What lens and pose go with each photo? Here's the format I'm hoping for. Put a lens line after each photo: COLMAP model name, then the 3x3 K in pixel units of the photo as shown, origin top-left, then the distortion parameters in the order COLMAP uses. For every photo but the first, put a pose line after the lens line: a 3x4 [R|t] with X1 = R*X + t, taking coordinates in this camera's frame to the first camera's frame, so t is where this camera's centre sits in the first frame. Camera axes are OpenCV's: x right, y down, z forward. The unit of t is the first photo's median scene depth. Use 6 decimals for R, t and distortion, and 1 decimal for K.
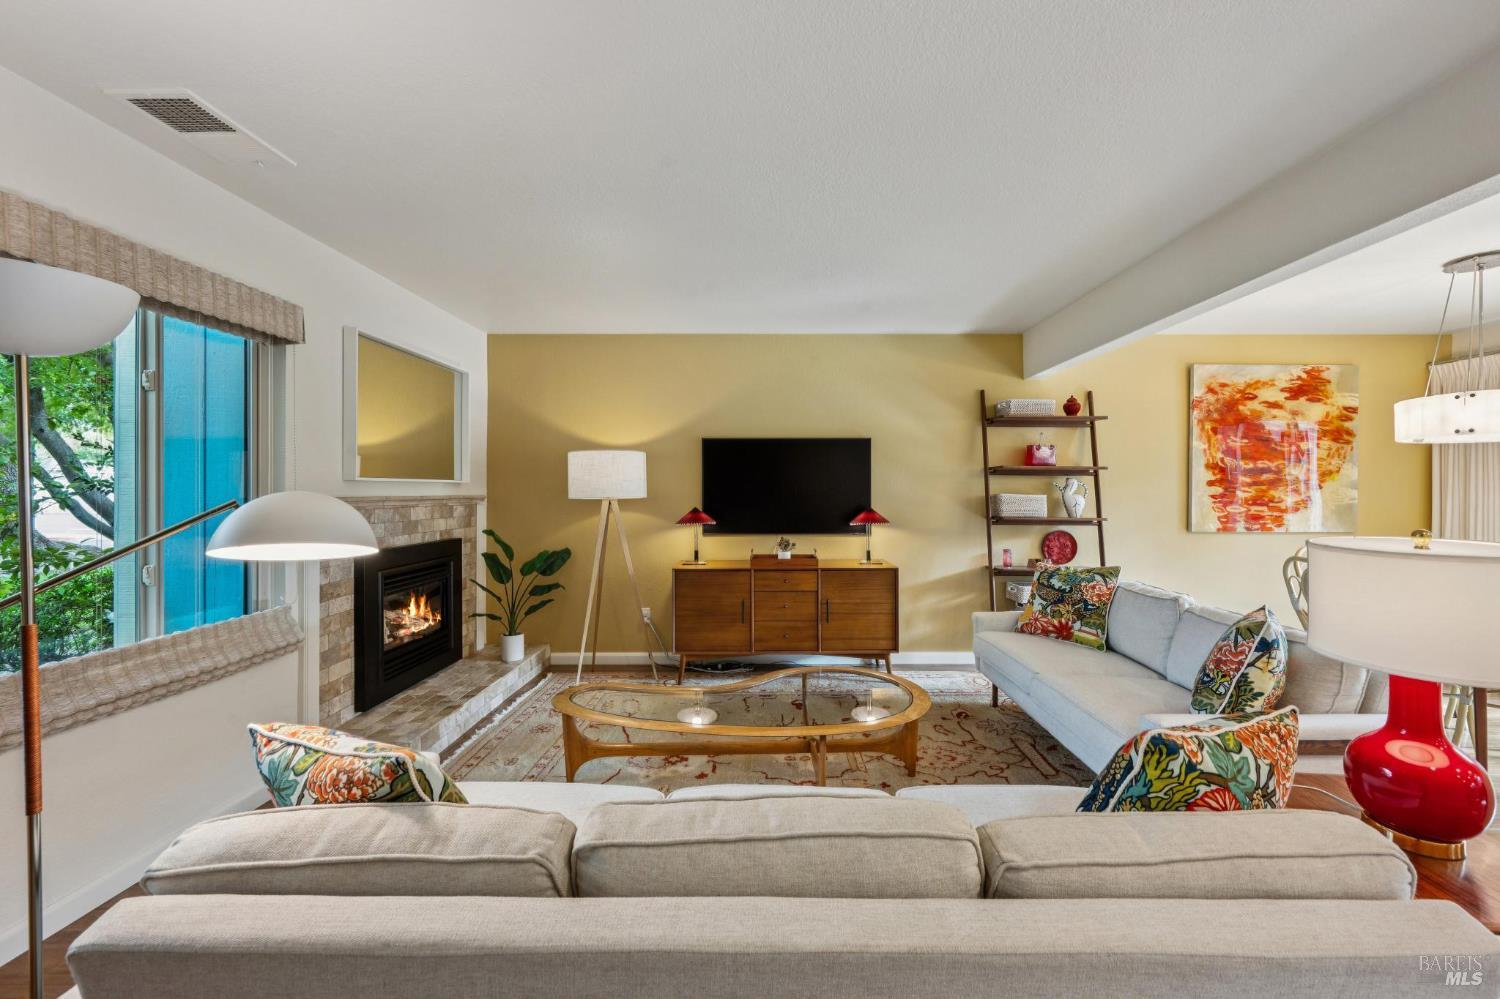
lens RADIAL K [[591.0, 0, 753.1], [0, 591.0, 494.9], [0, 0, 1]] dist [0.001178, -0.000061]
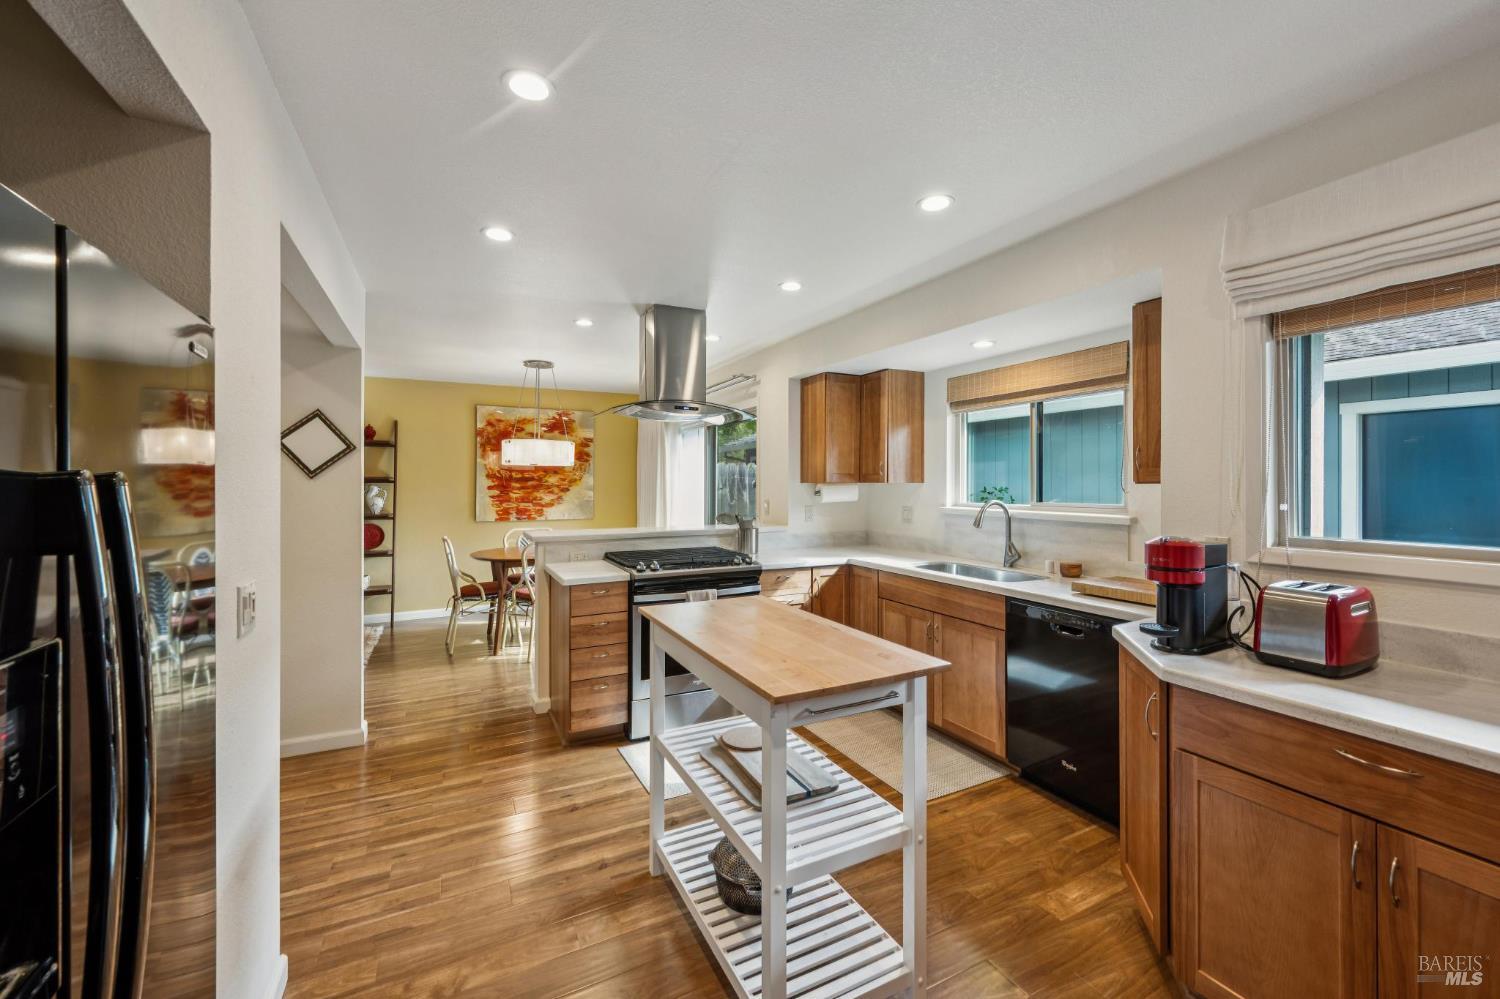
lens RADIAL K [[591.0, 0, 748.4], [0, 591.0, 488.7], [0, 0, 1]] dist [0.001178, -0.000061]
pose [[0.893977, -0.006263, 0.448069, 0.689386], [0.008591, 0.999958, -0.003165, -0.007394], [-0.448030, 0.006679, 0.893993, -0.579847]]
